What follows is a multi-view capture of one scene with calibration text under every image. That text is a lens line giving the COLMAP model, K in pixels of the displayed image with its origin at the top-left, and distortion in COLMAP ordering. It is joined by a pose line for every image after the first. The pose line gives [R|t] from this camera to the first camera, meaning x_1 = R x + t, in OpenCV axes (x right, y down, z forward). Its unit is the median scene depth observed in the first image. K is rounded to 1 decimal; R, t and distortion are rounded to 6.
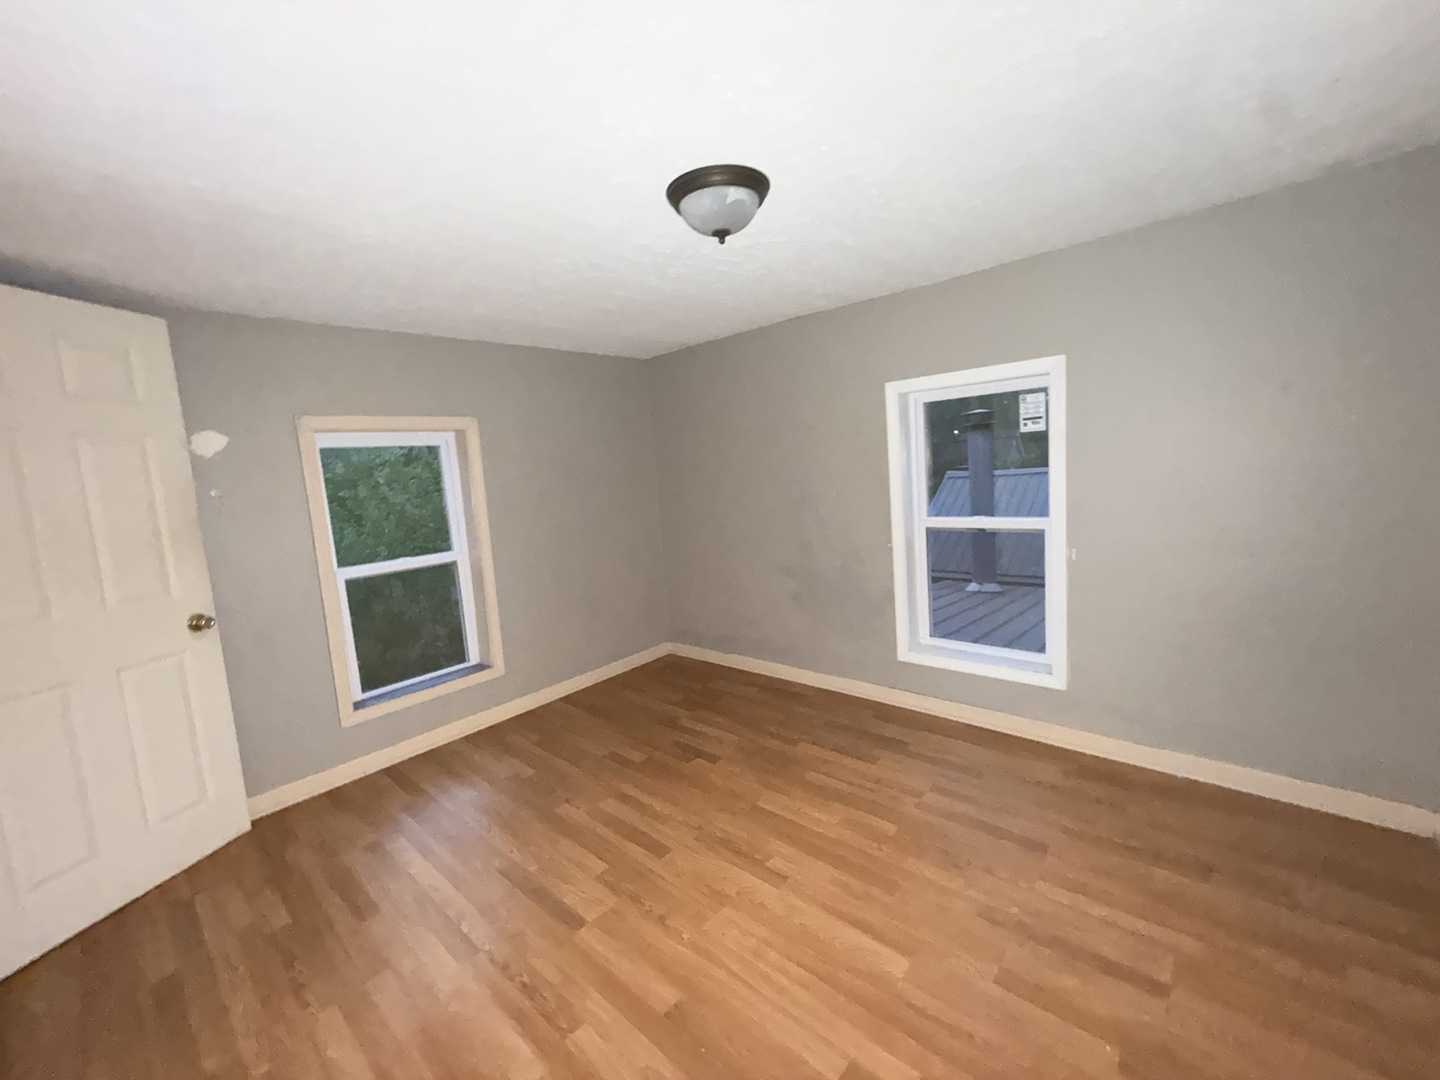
lens RADIAL K [[574.9, 0, 717.5], [0, 574.9, 538.1], [0, 0, 1]] dist [-0.001862, -0.000010]
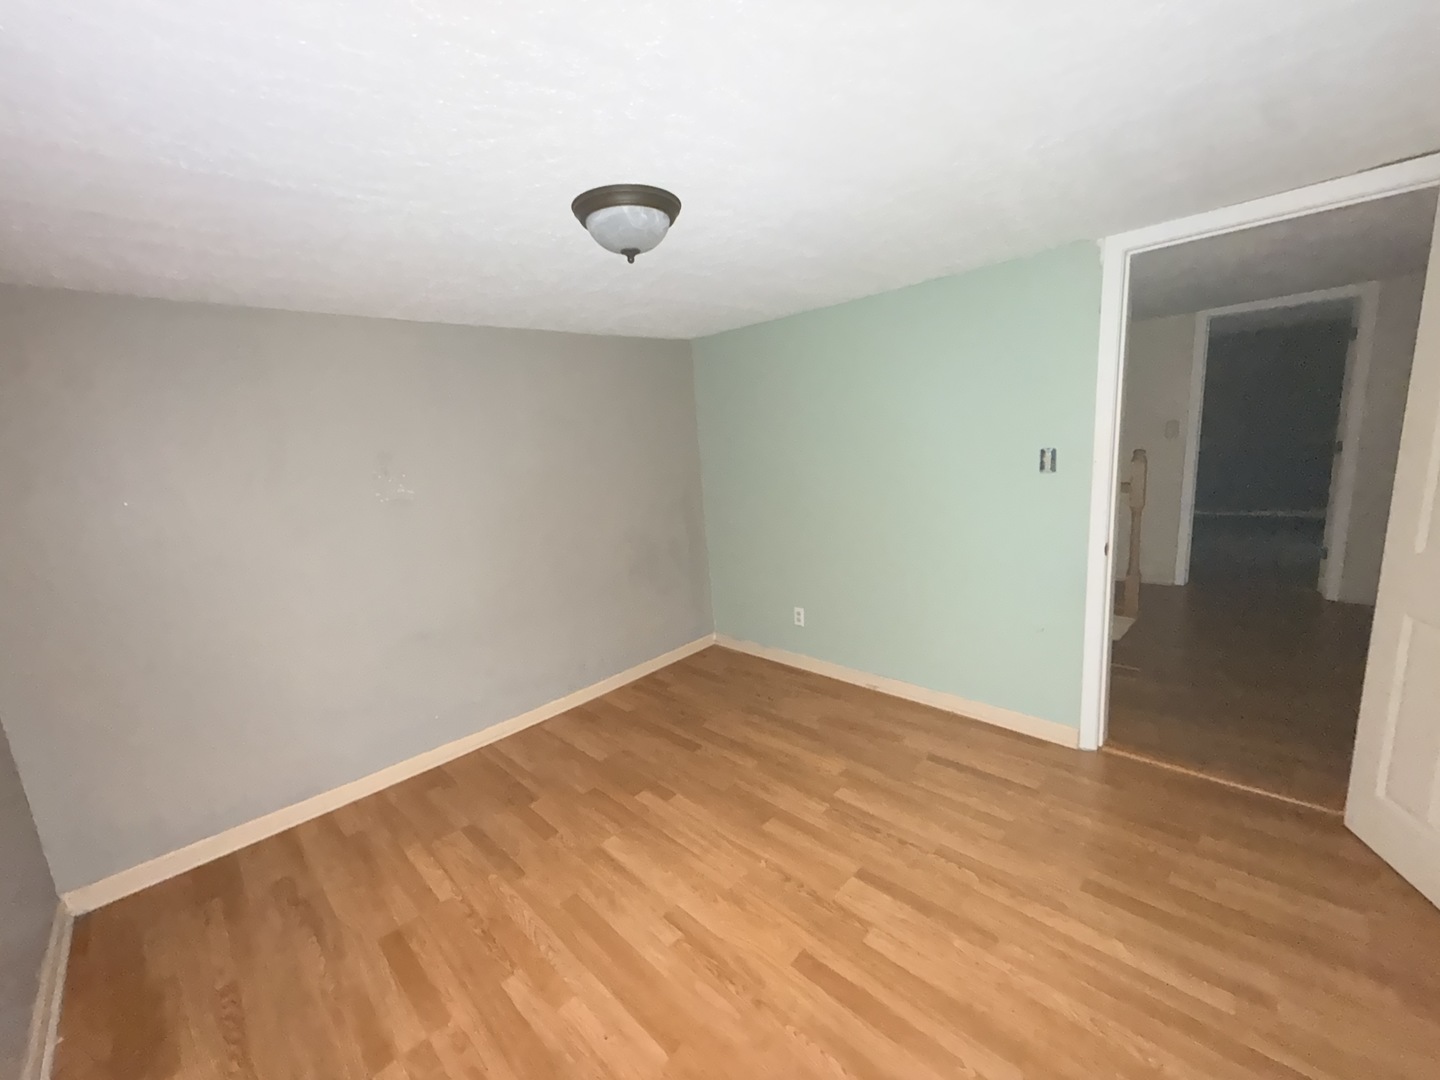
lens RADIAL K [[565.9, 0, 723.5], [0, 565.9, 538.9], [0, 0, 1]] dist [-0.002985, -0.000058]
pose [[-0.989451, 0.128963, 0.065995, -0.120802], [0.142830, 0.944576, 0.295594, -0.272424], [-0.024217, 0.301902, -0.953031, 1.665928]]
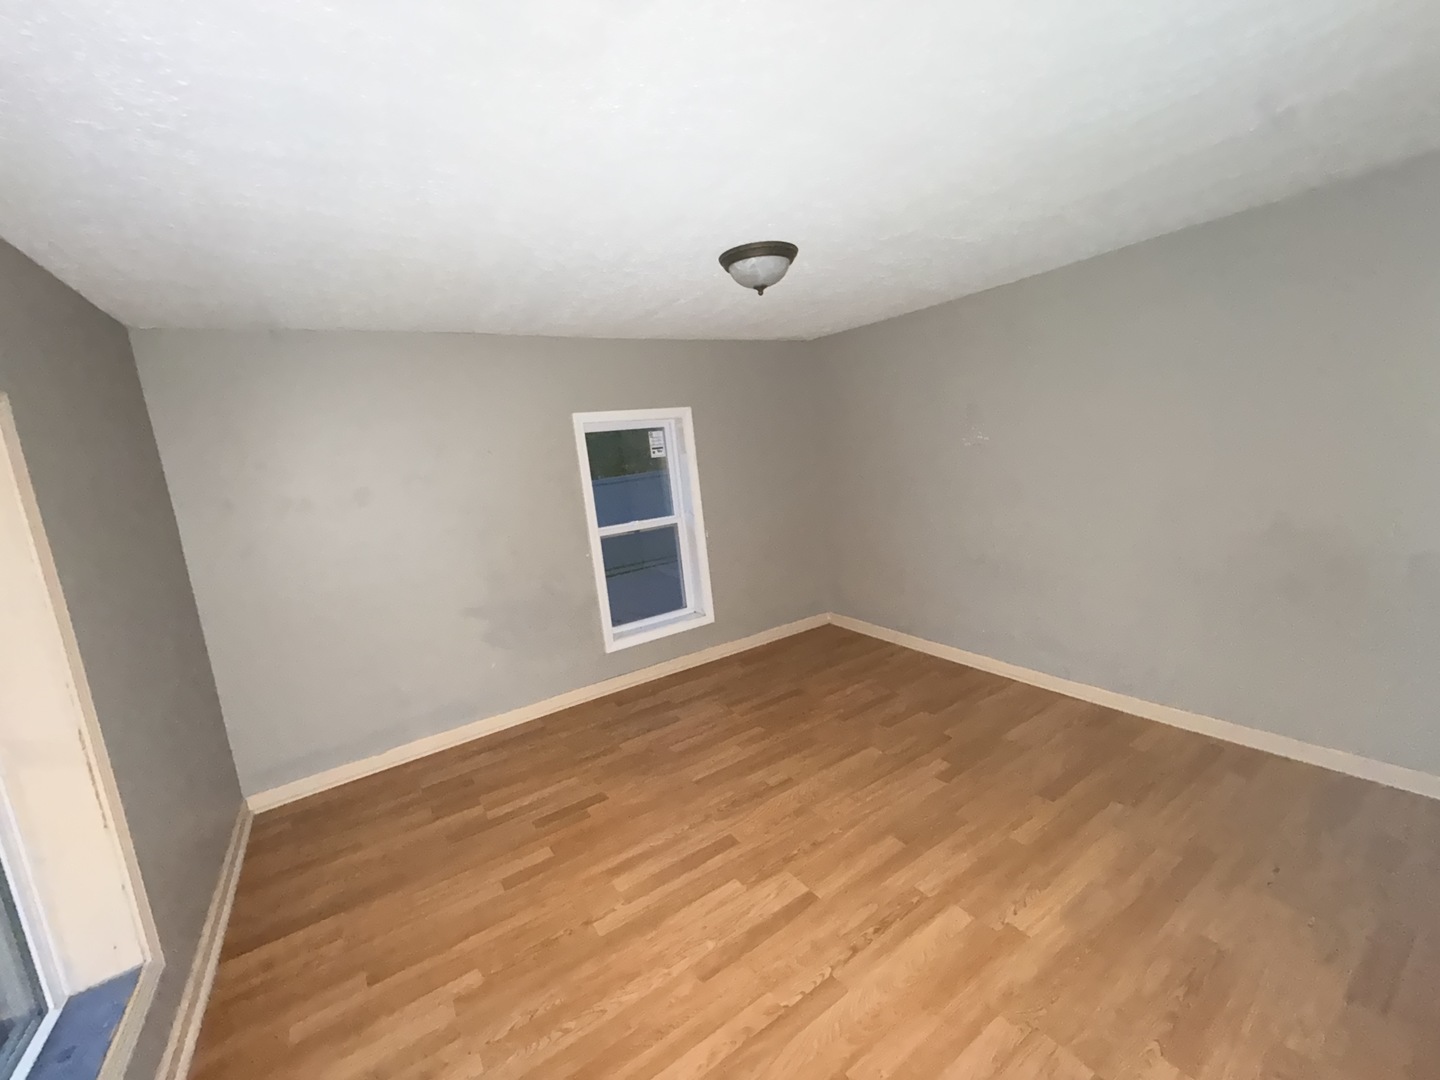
lens RADIAL K [[574.5, 0, 709.2], [0, 574.5, 537.6], [0, 0, 1]] dist [0.000485, 0.000211]
pose [[0.267136, -0.106810, 0.957721, -1.100213], [0.198782, 0.978572, 0.053690, -0.054704], [-0.942934, 0.176035, 0.282643, 0.685963]]
